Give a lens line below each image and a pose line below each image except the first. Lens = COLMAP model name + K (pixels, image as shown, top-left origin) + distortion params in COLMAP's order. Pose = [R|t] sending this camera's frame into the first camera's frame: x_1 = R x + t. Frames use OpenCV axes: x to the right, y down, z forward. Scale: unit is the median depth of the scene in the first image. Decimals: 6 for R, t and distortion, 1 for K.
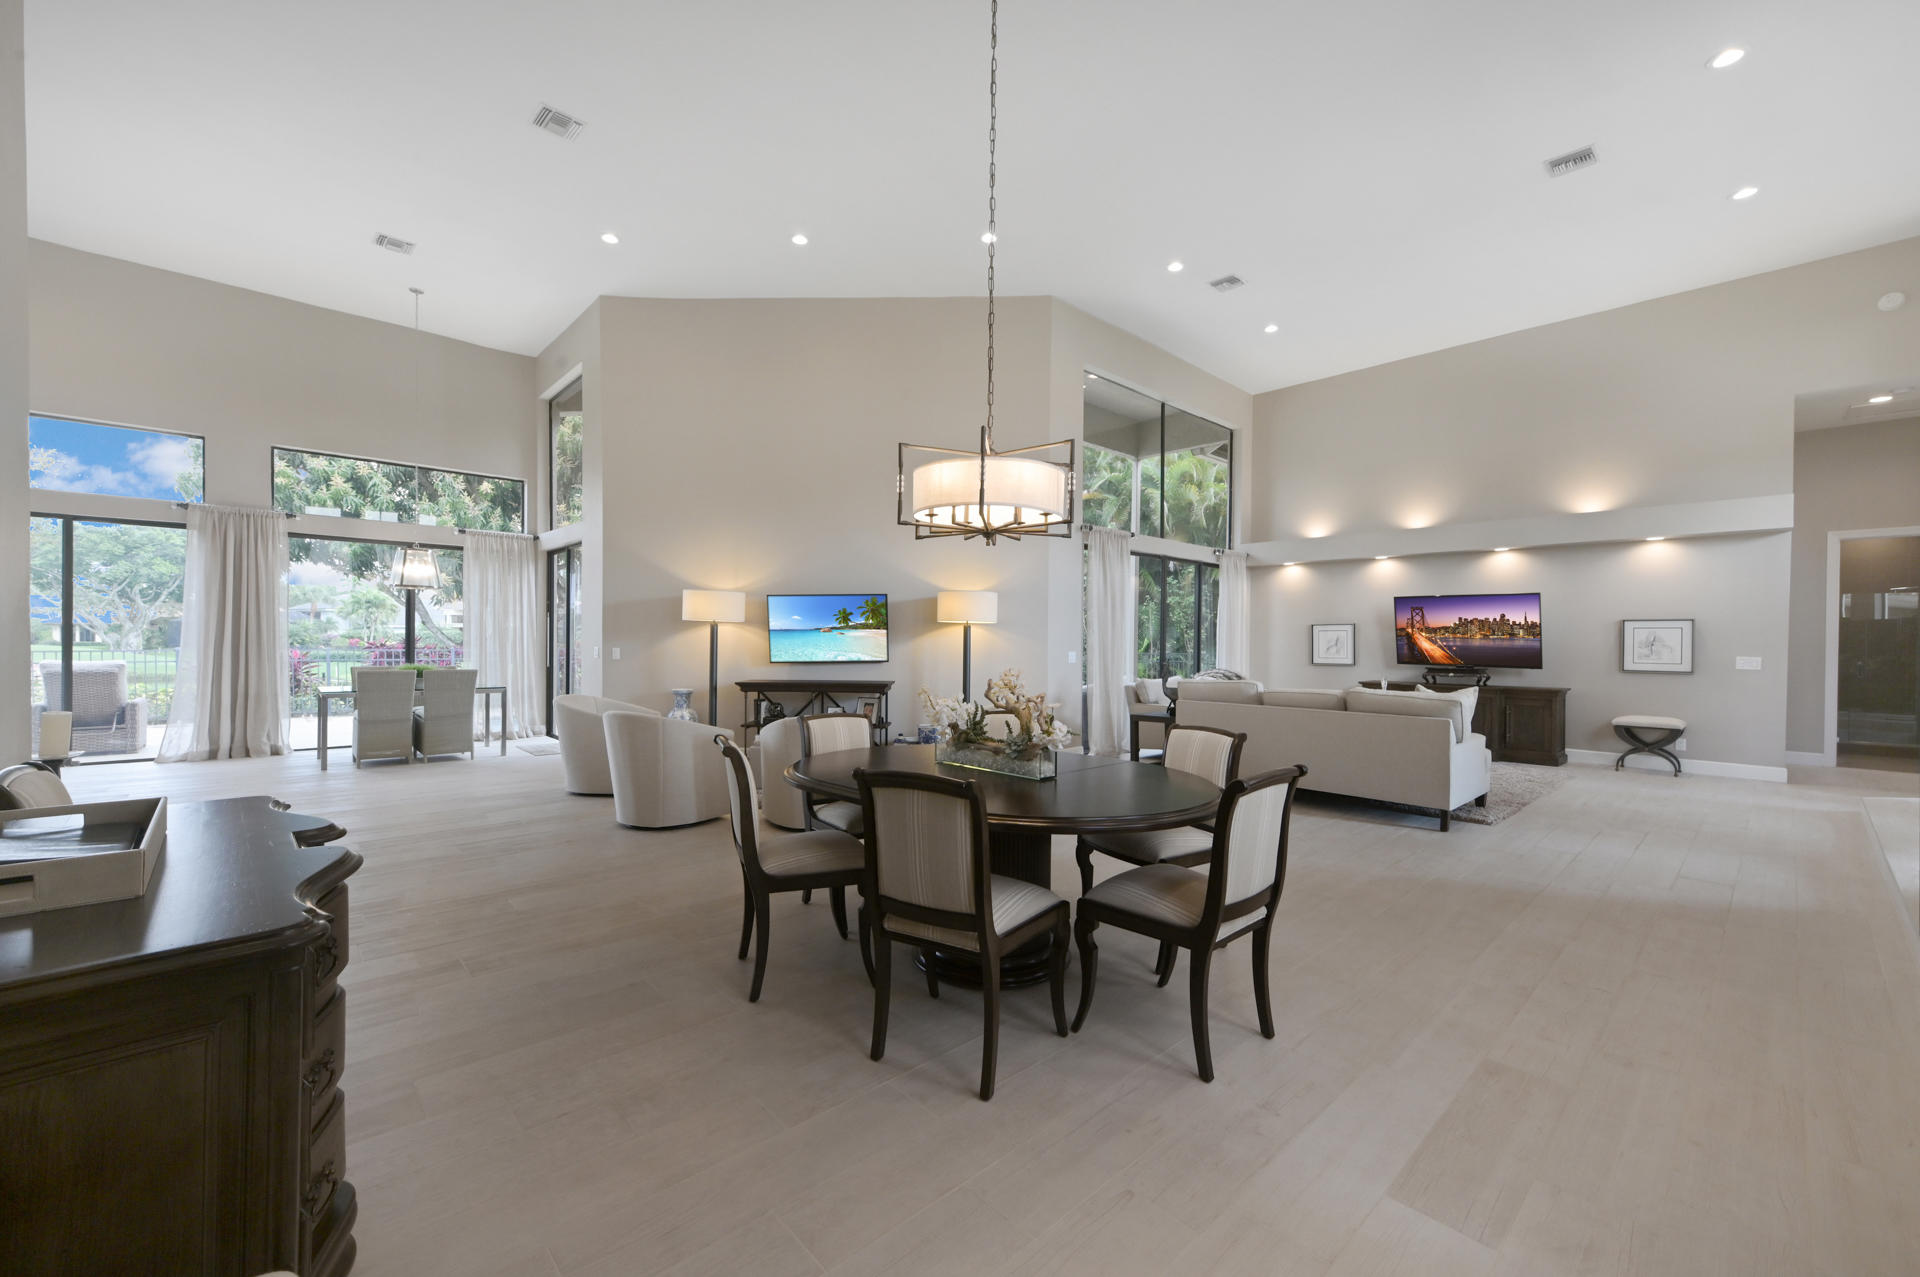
lens RADIAL K [[770.5, 0, 960.5], [0, 770.5, 642.0], [0, 0, 1]] dist [-0.000345, 0.000548]
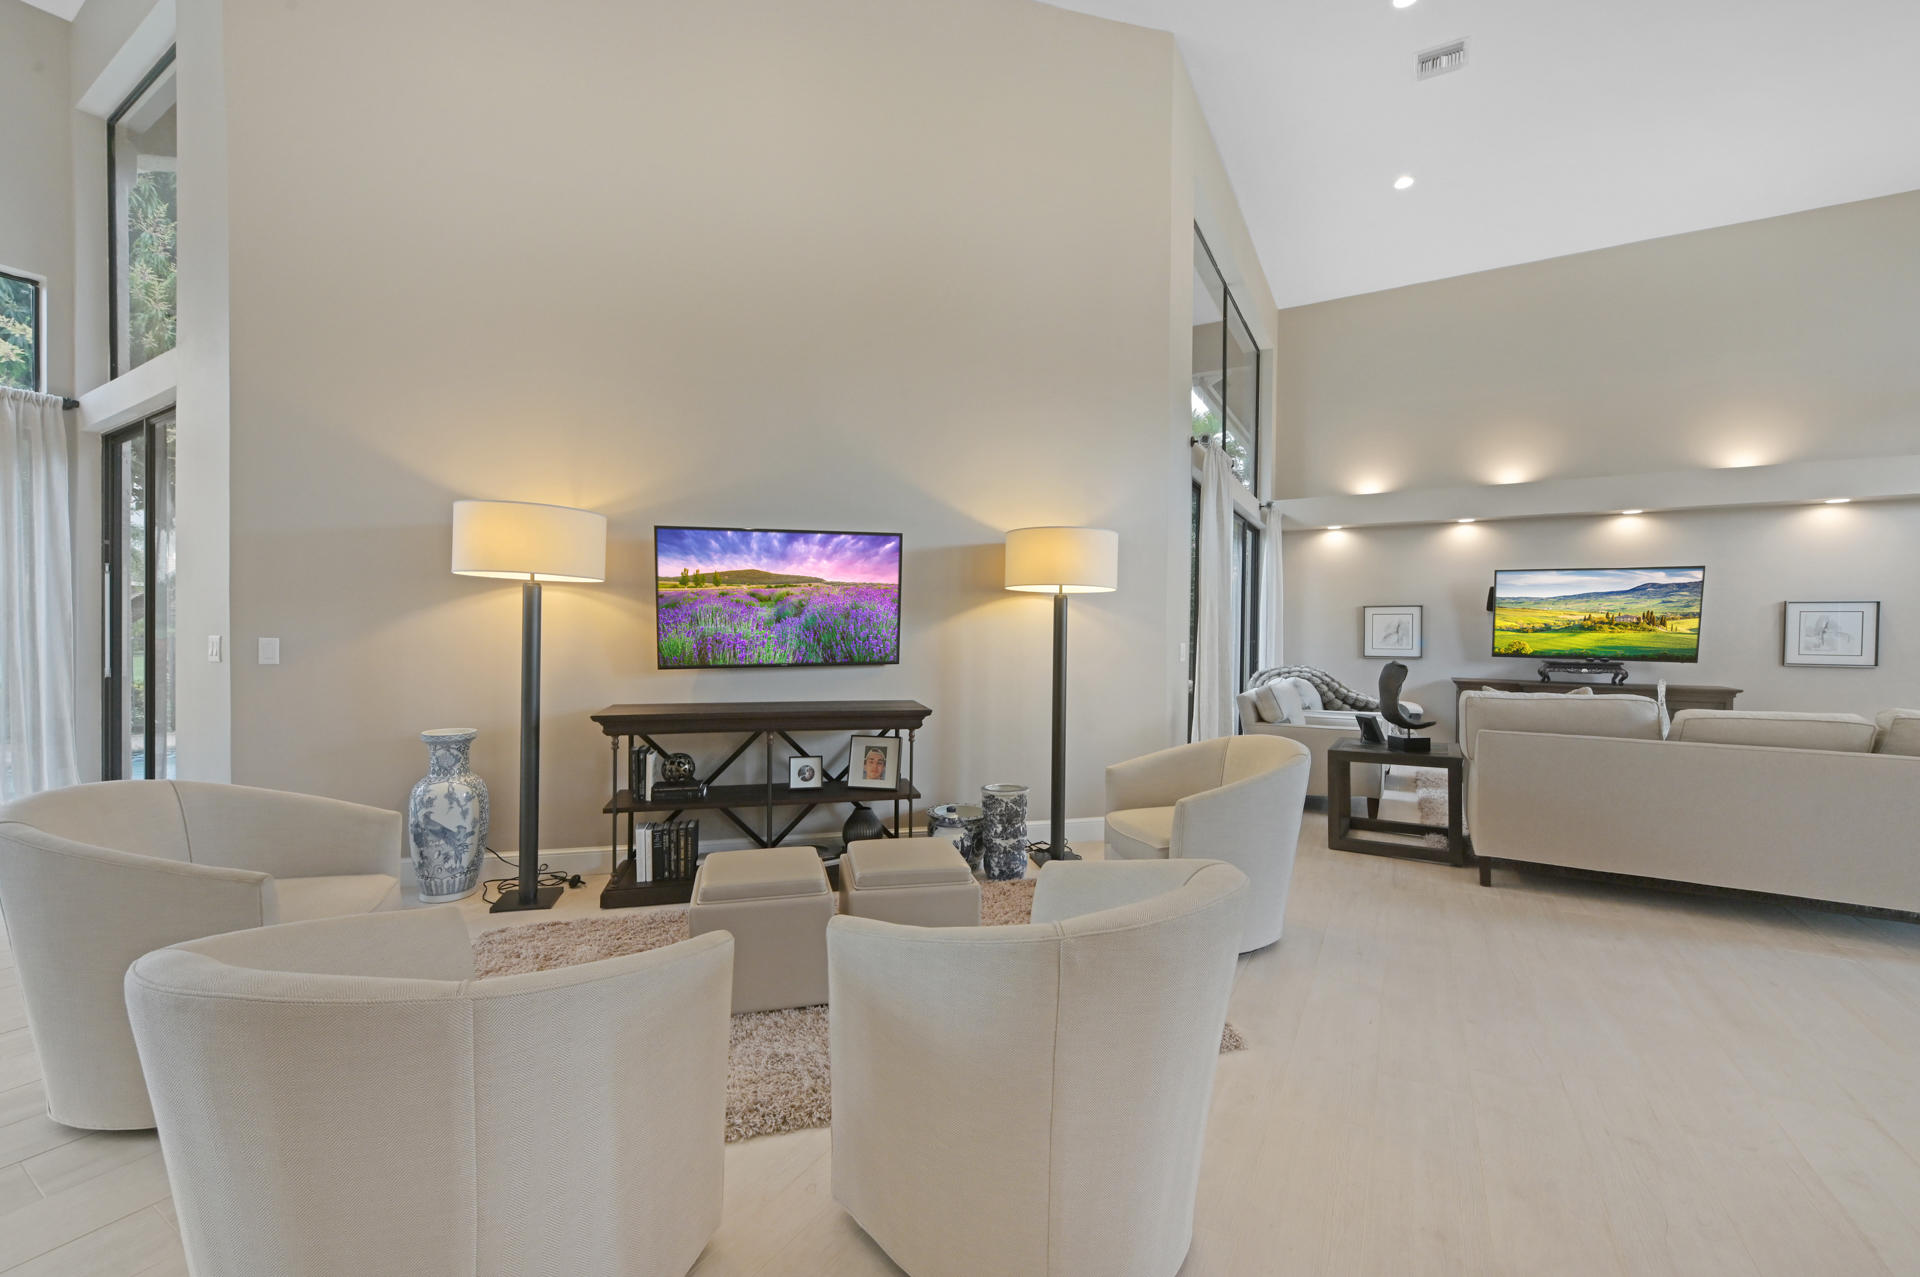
lens RADIAL K [[770.5, 0, 958.7], [0, 770.5, 628.3], [0, 0, 1]] dist [-0.000345, 0.000548]
pose [[0.957888, 0.002112, 0.287135, -0.204205], [-0.001751, 0.999997, -0.001514, 0.001871], [-0.287137, 0.000947, 0.957889, 0.482591]]
